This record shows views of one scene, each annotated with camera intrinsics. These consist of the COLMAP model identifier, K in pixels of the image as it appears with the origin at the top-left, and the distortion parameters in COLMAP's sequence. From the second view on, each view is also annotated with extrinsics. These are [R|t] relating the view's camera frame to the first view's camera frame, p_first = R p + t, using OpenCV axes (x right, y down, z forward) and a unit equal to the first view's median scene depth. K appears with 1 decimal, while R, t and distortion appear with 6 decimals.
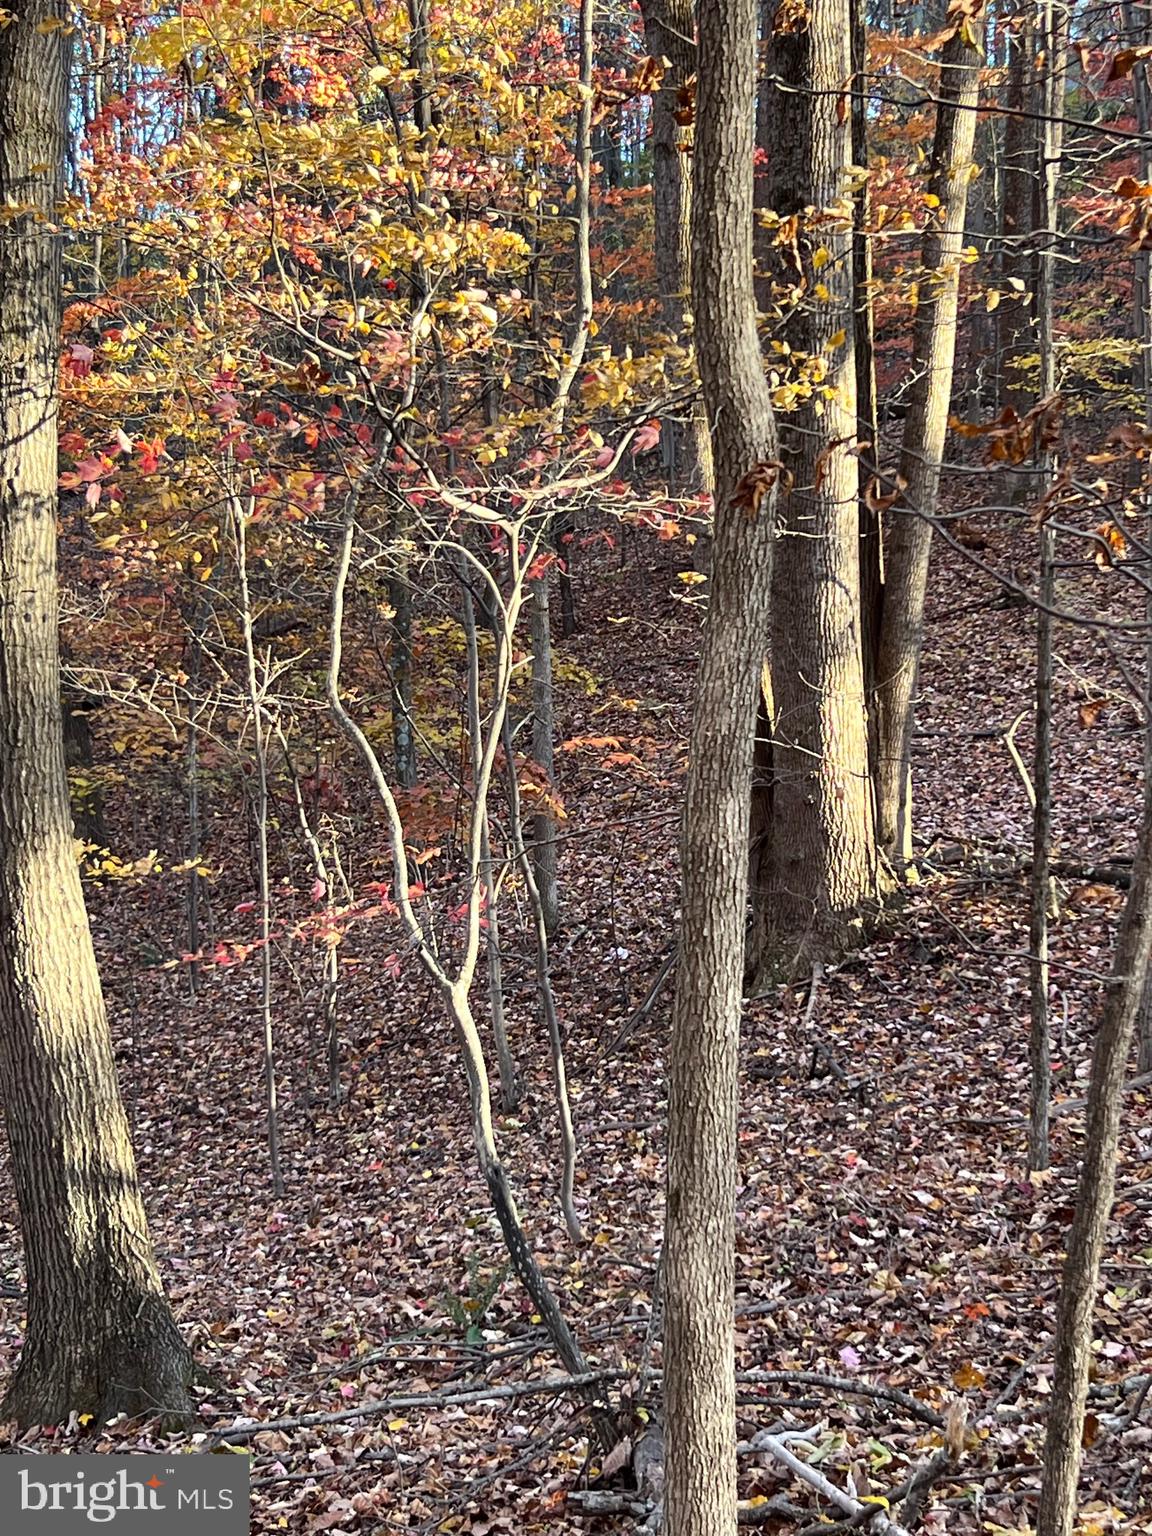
lens RADIAL K [[2658.7, 0, 576.0], [0, 2658.7, 768.0], [0, 0, 1]] dist [0.091966, 0.018924]
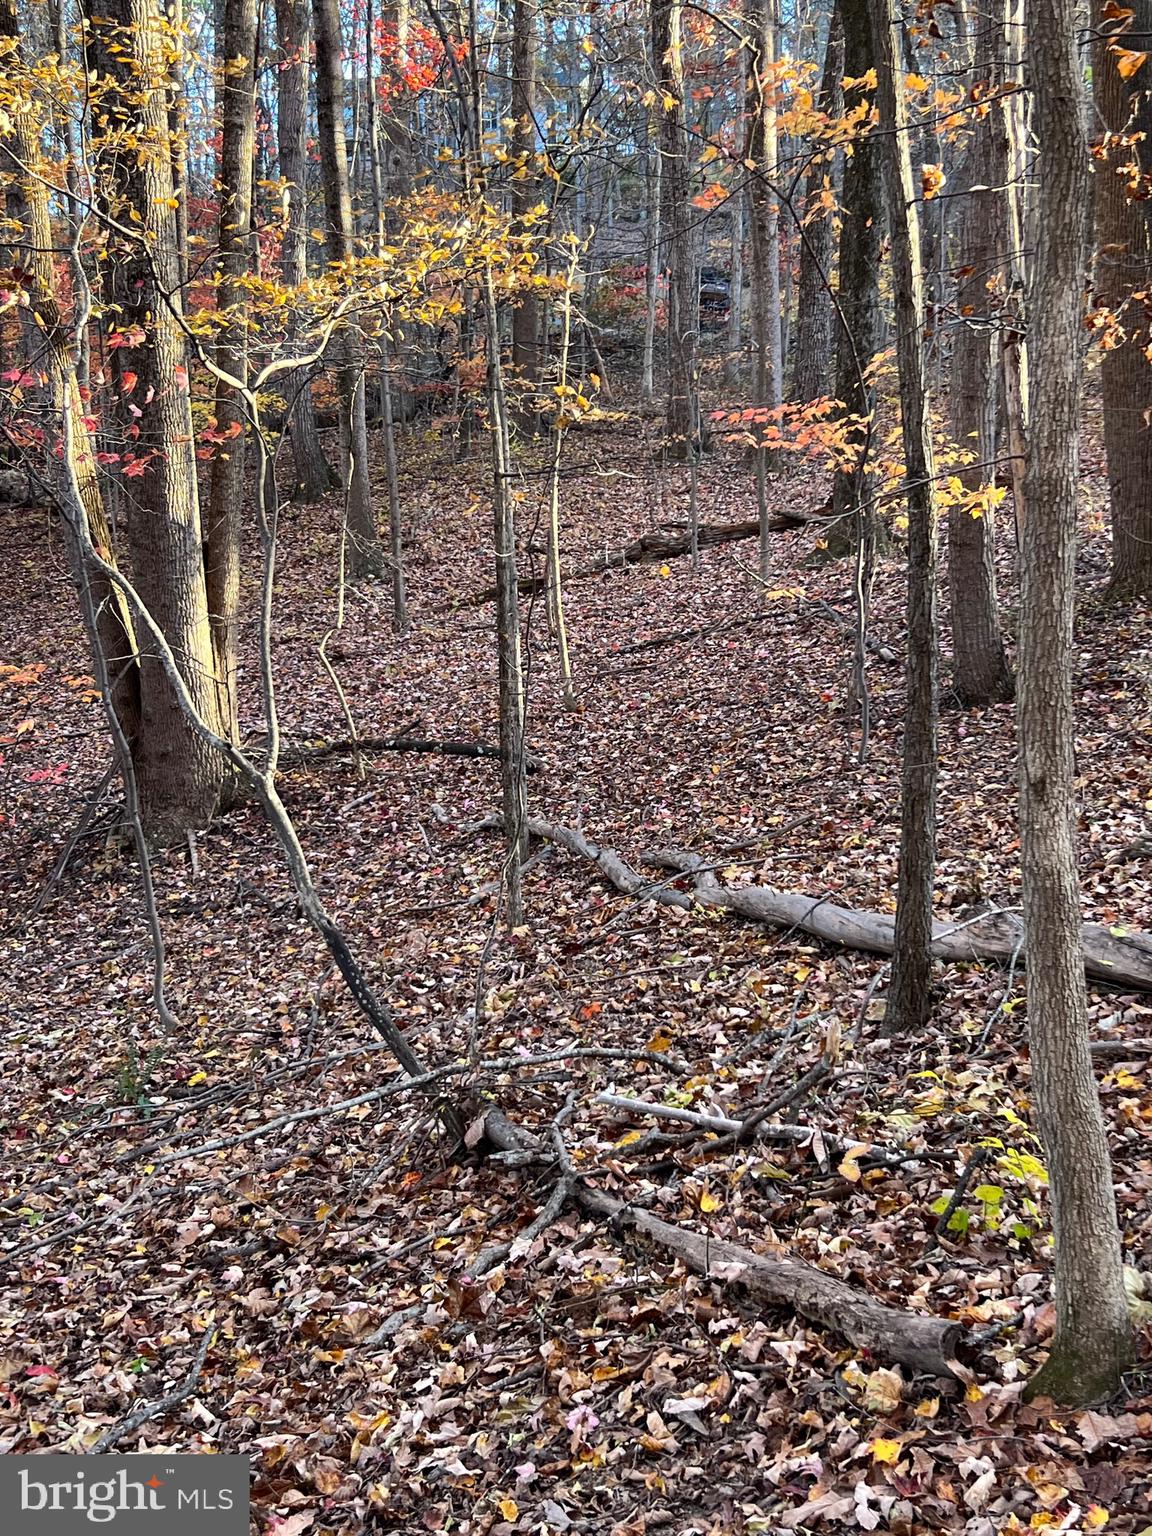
lens RADIAL K [[1871.7, 0, 606.2], [0, 1871.7, 775.9], [0, 0, 1]] dist [0.157008, -0.495935]
pose [[0.905625, -0.076877, 0.417053, -0.114491], [0.067154, 0.997020, 0.037962, 0.026897], [-0.418729, -0.006372, 0.908089, 0.077789]]
